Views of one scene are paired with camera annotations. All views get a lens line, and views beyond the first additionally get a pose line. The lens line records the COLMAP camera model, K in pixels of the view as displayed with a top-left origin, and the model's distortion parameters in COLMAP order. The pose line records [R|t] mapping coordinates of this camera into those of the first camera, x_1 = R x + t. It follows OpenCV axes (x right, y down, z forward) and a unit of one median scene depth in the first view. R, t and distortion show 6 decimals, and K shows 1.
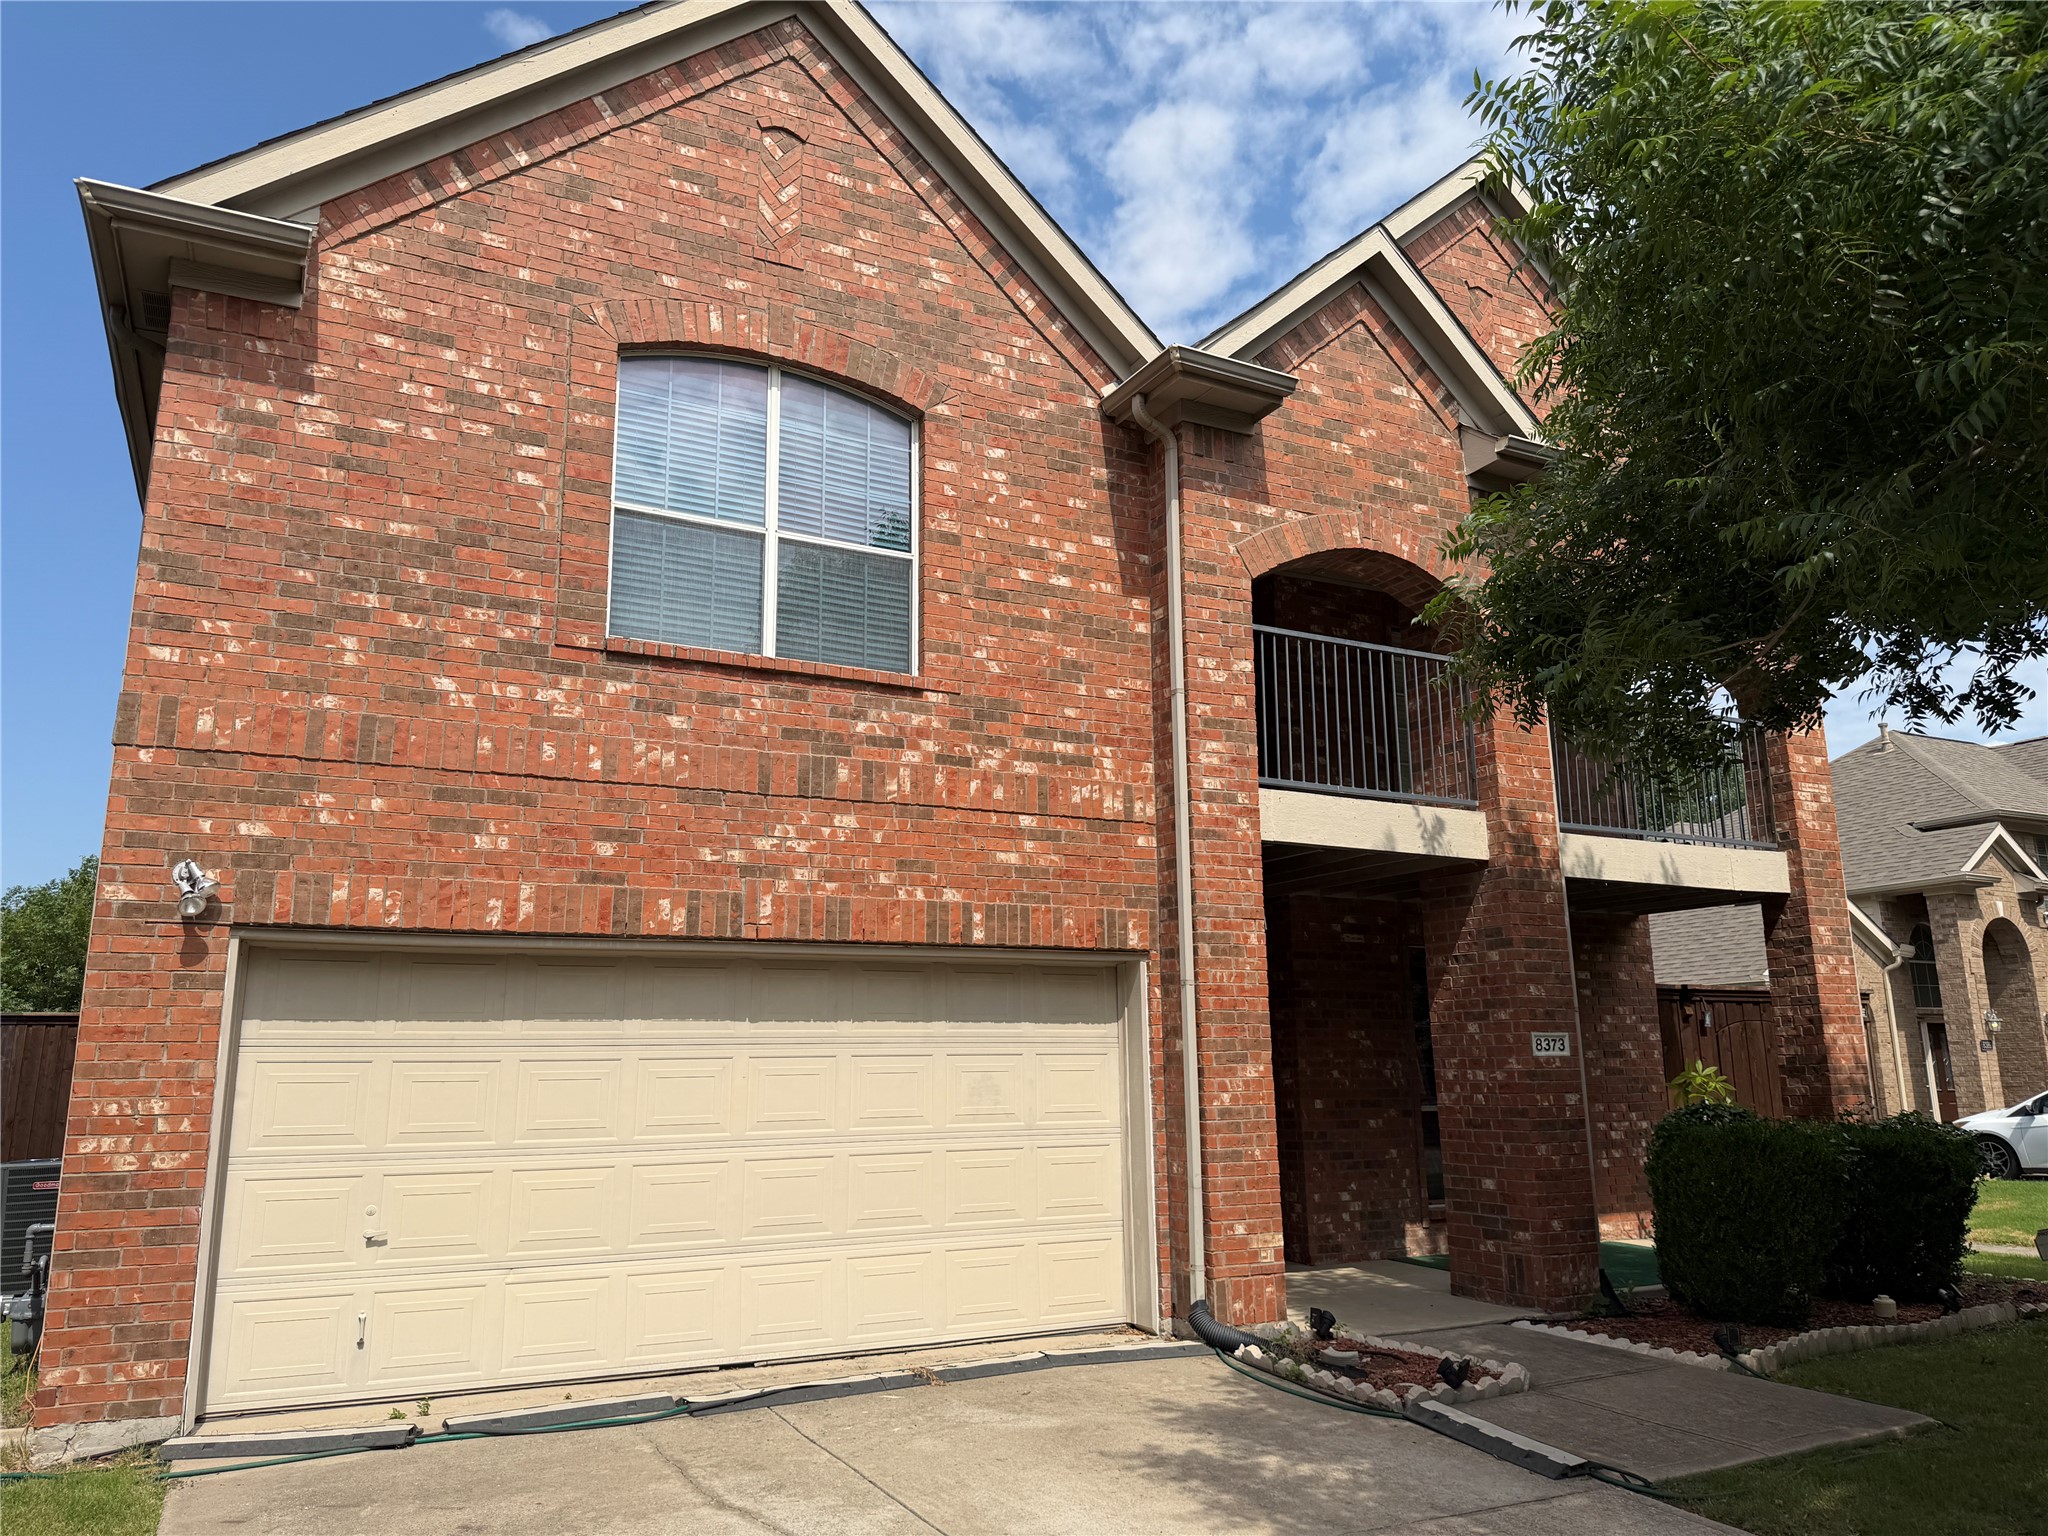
lens RADIAL K [[1405.8, 0, 962.1], [0, 1405.8, 754.9], [0, 0, 1]] dist [0.129229, -0.199518]
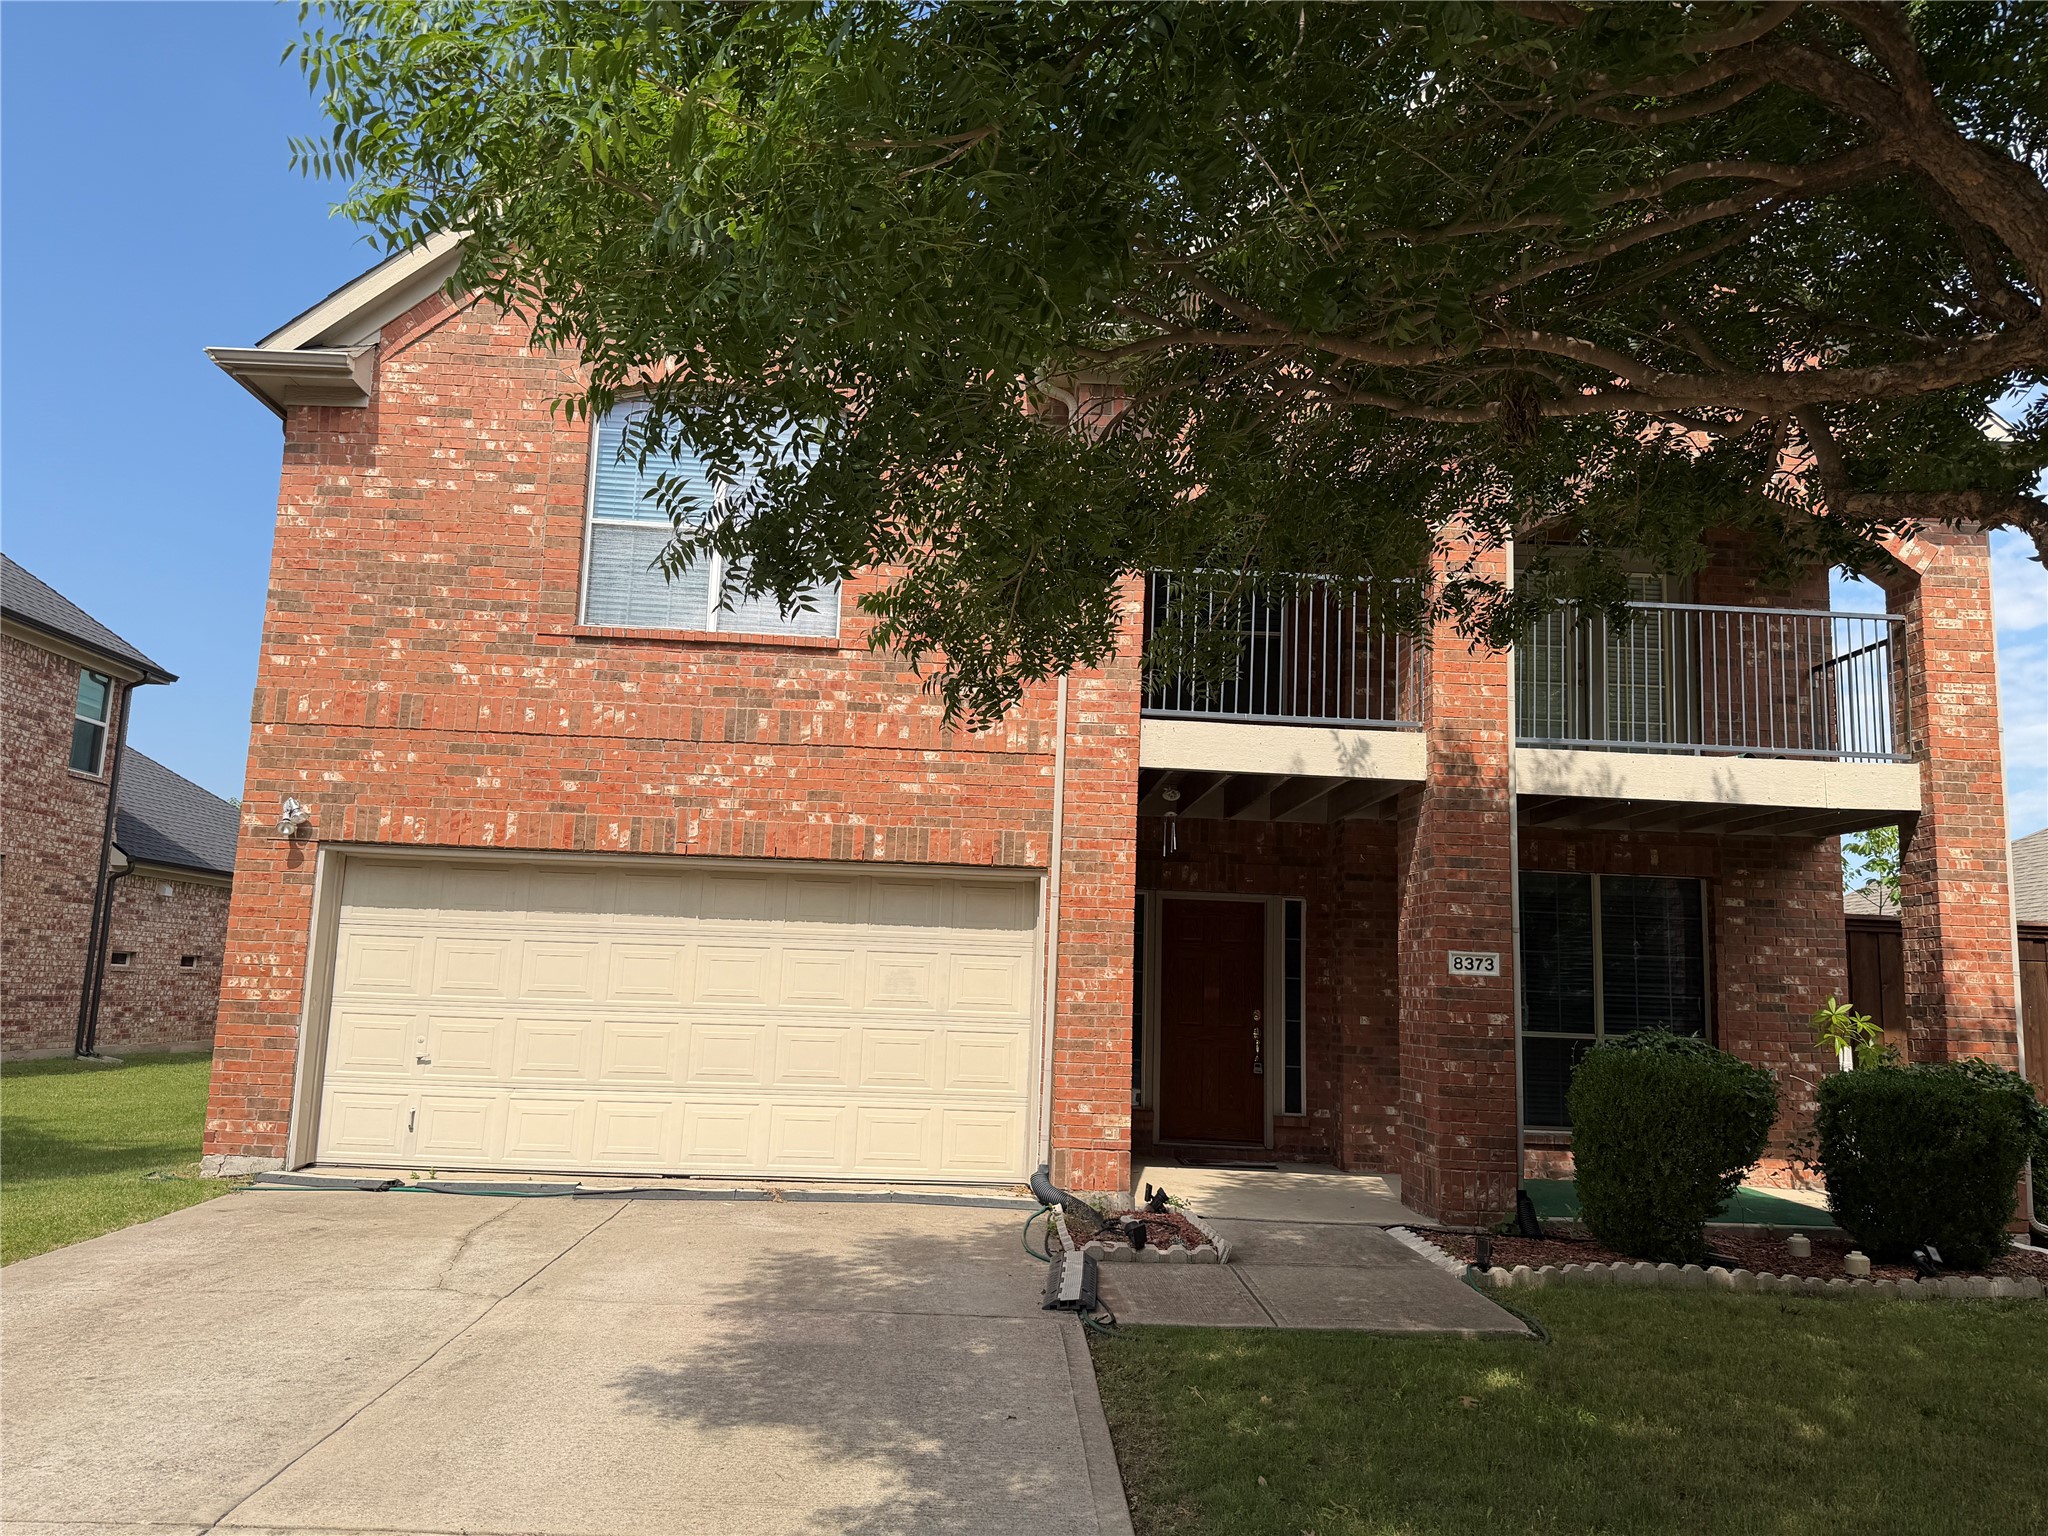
lens RADIAL K [[1429.2, 0, 1024.0], [0, 1429.2, 768.0], [0, 0, 1]] dist [0.135597, -0.210948]
pose [[0.905998, -0.021288, -0.422746, 0.668042], [0.046366, 0.997716, 0.049127, 0.002274], [0.420735, -0.064110, 0.904916, -0.045401]]
